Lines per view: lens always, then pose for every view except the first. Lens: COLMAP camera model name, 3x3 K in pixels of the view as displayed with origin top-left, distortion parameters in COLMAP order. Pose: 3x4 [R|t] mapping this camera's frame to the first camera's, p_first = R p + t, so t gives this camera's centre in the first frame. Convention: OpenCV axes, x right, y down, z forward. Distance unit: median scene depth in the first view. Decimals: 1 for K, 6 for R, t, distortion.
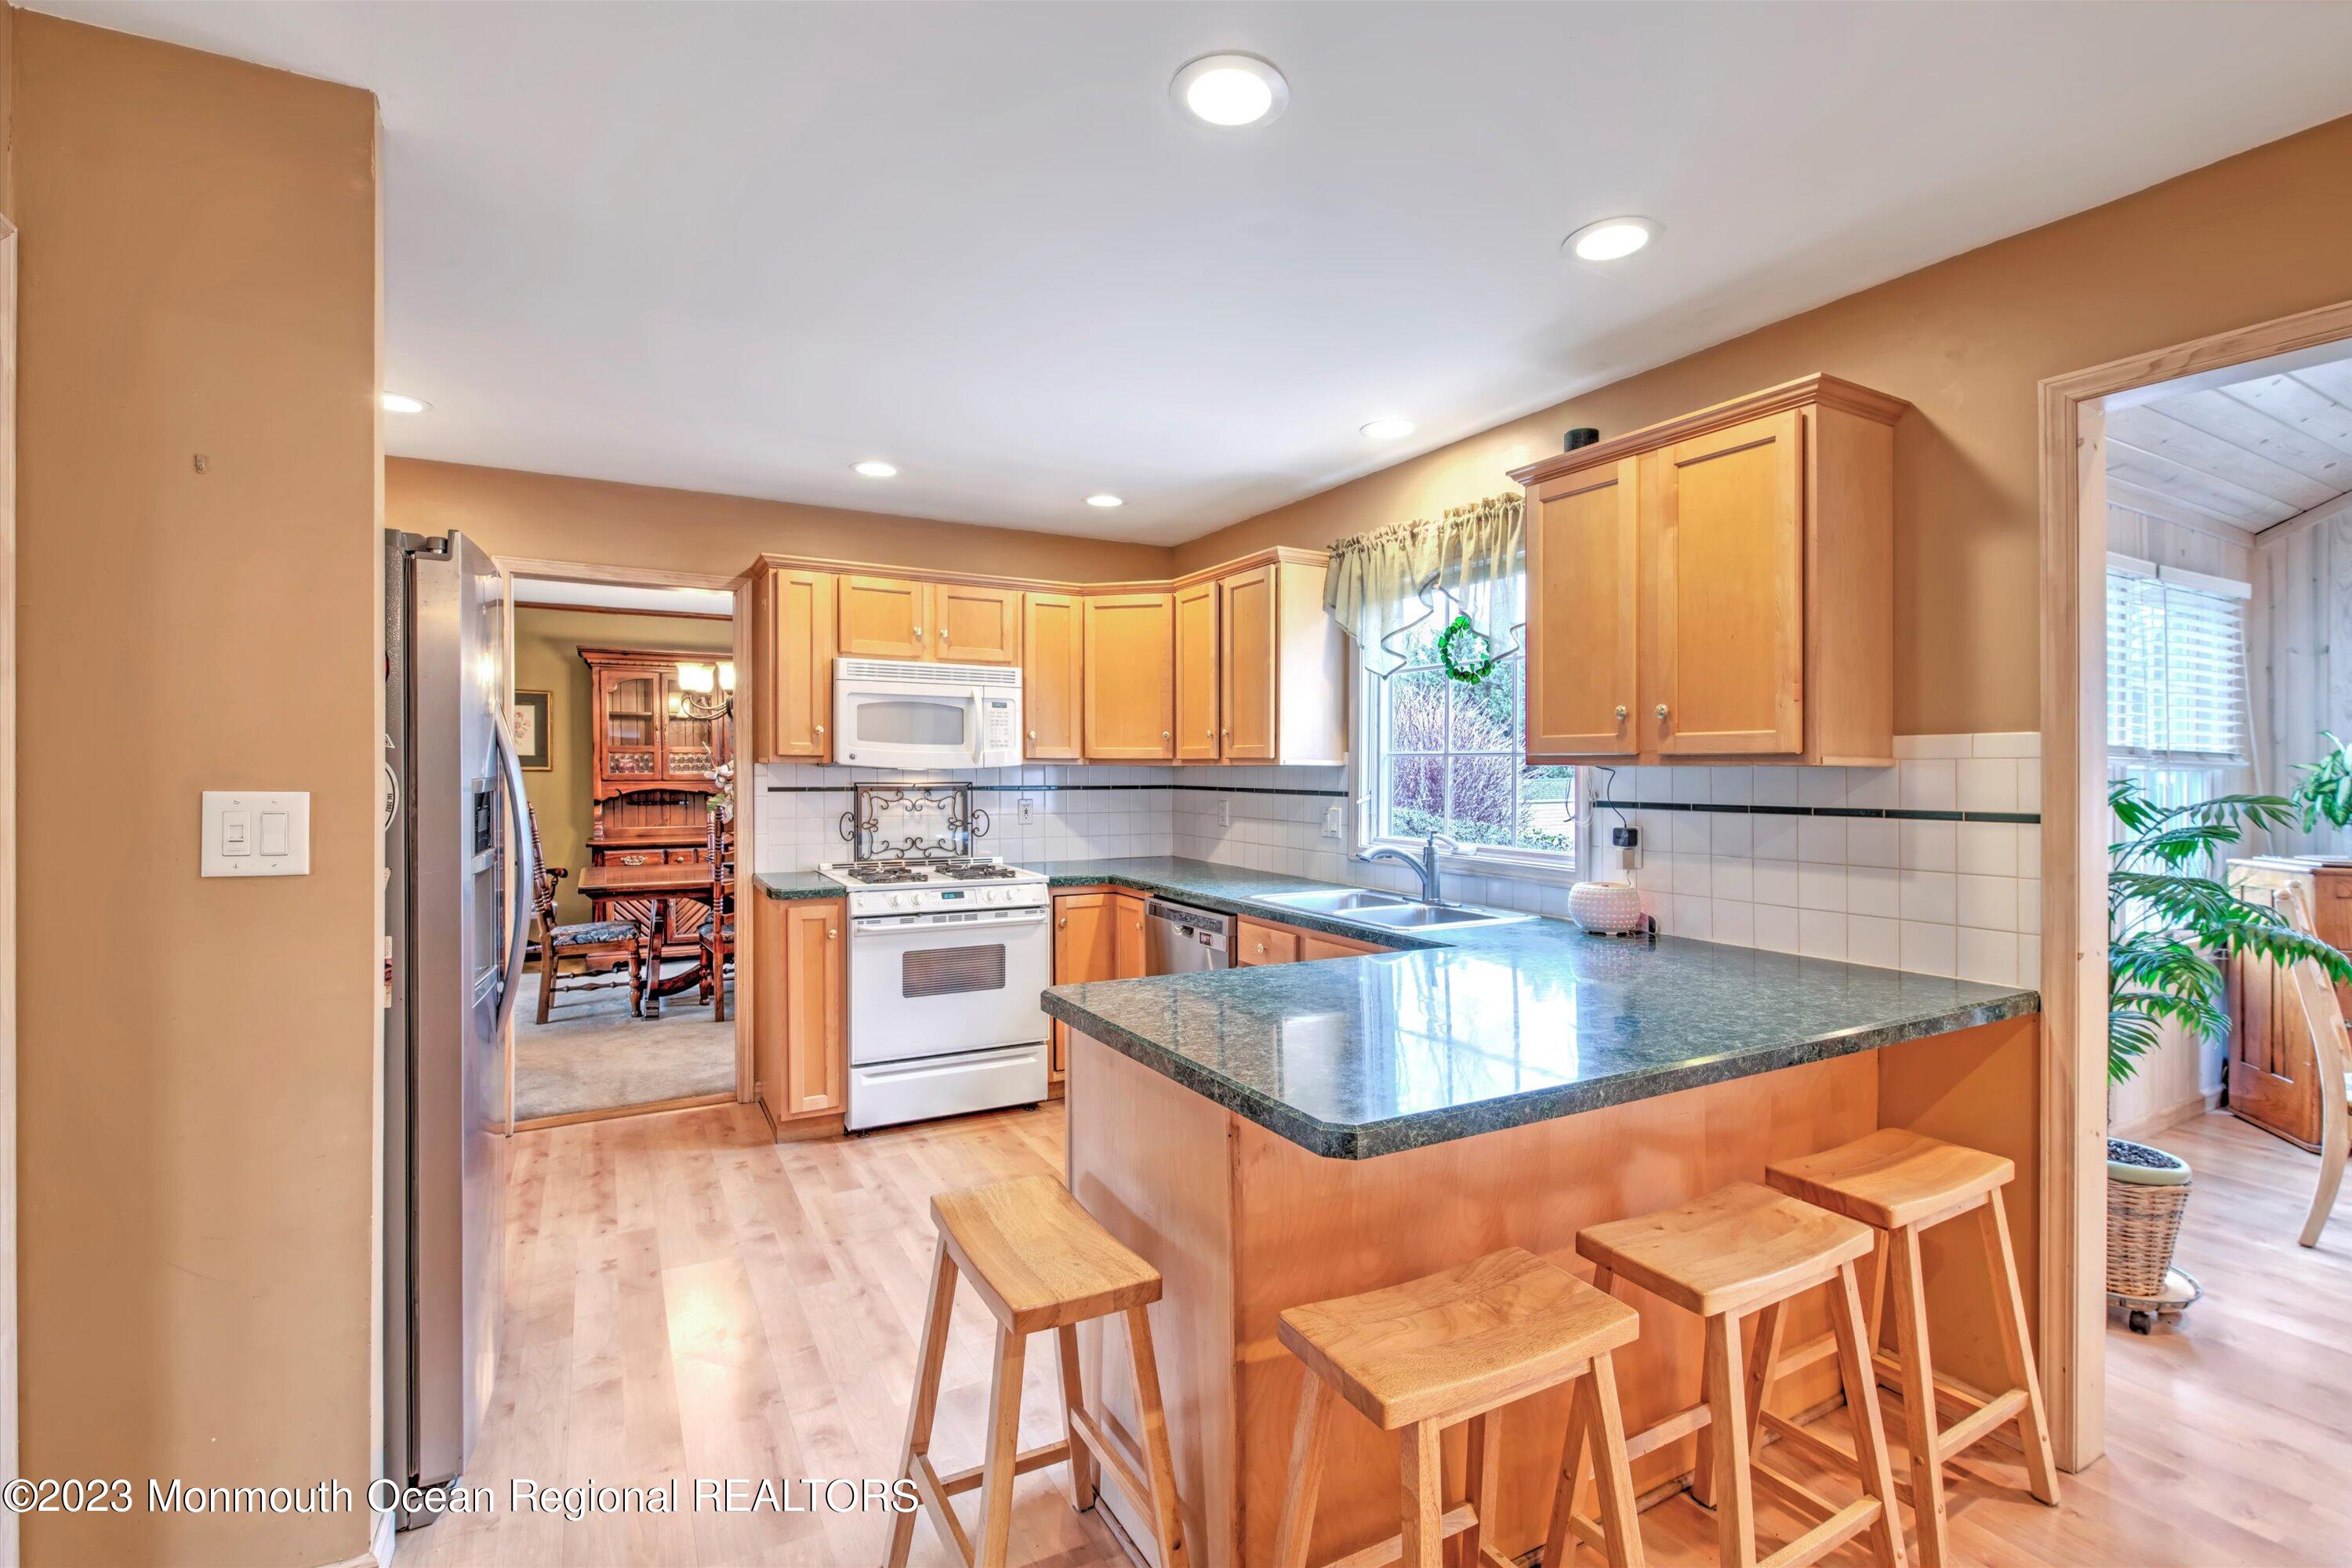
lens RADIAL K [[1027.7, 0, 1162.2], [0, 1027.7, 775.5], [0, 0, 1]] dist [-0.000086, 0.000021]
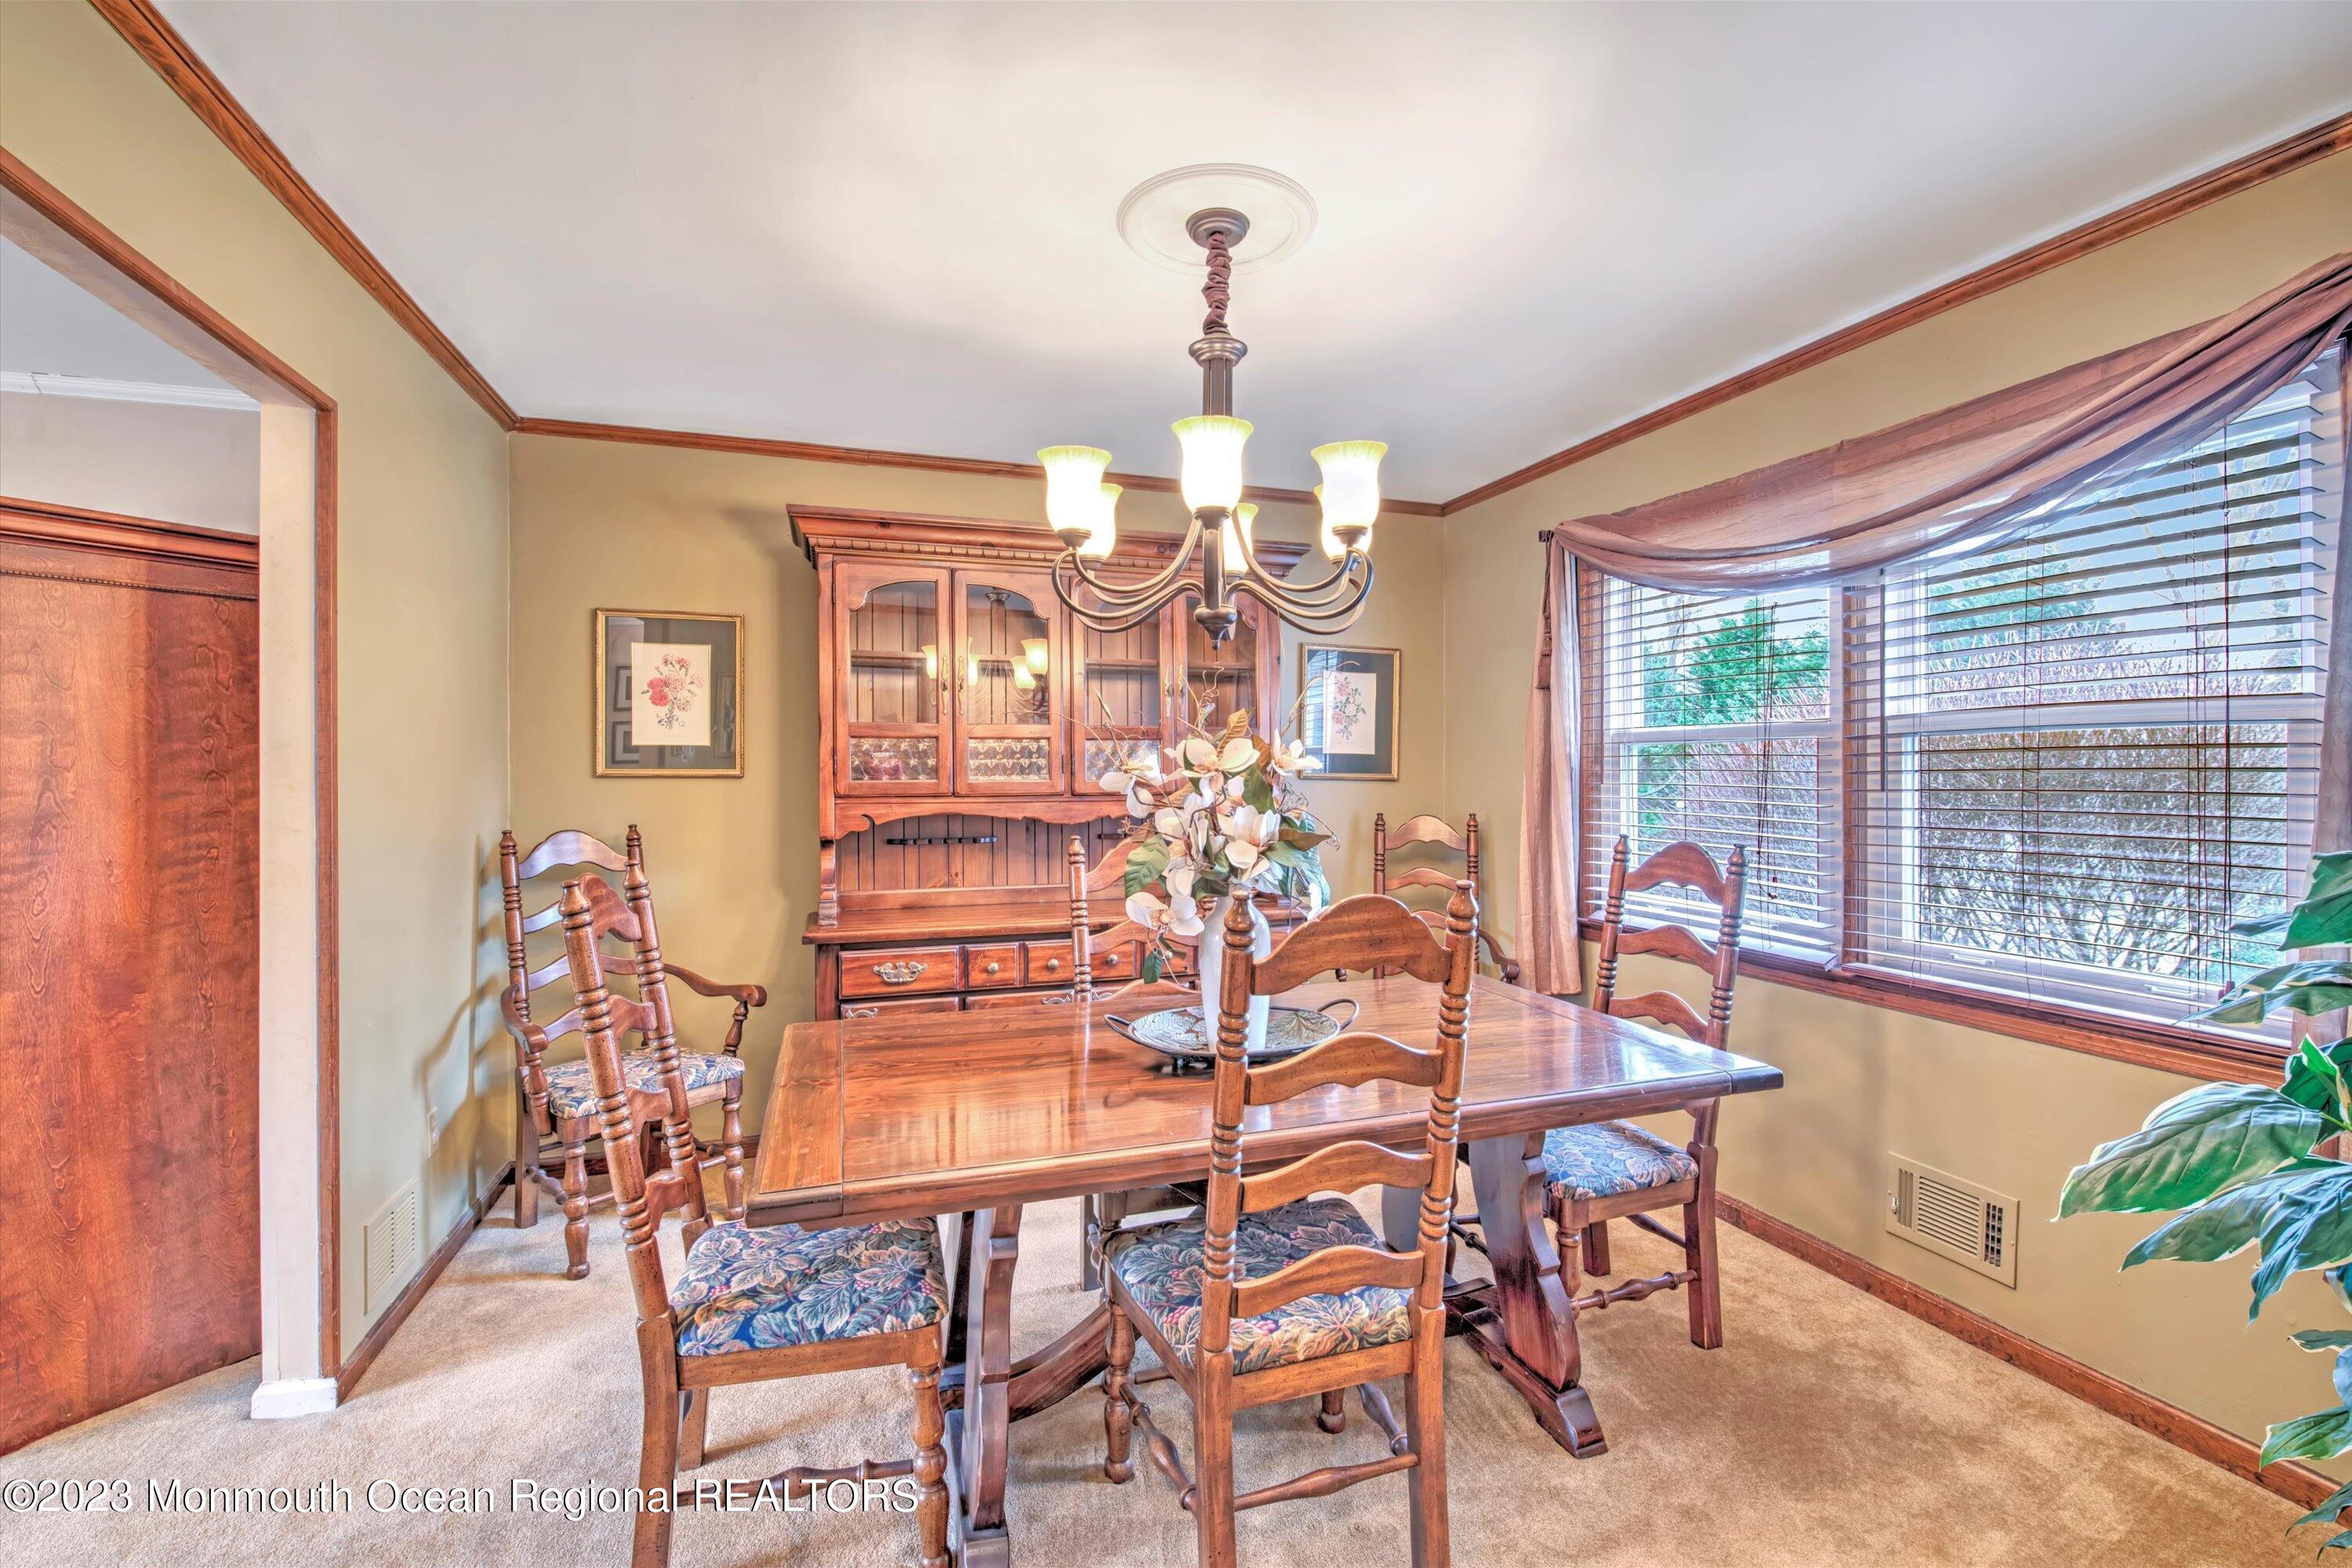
lens RADIAL K [[1027.7, 0, 1185.1], [0, 1027.7, 788.1], [0, 0, 1]] dist [-0.000086, 0.000021]
pose [[0.985155, 0.001424, -0.171661, -0.303425], [-0.002632, 0.999973, -0.006808, 0.004094], [0.171647, 0.007159, 0.985133, 0.557379]]
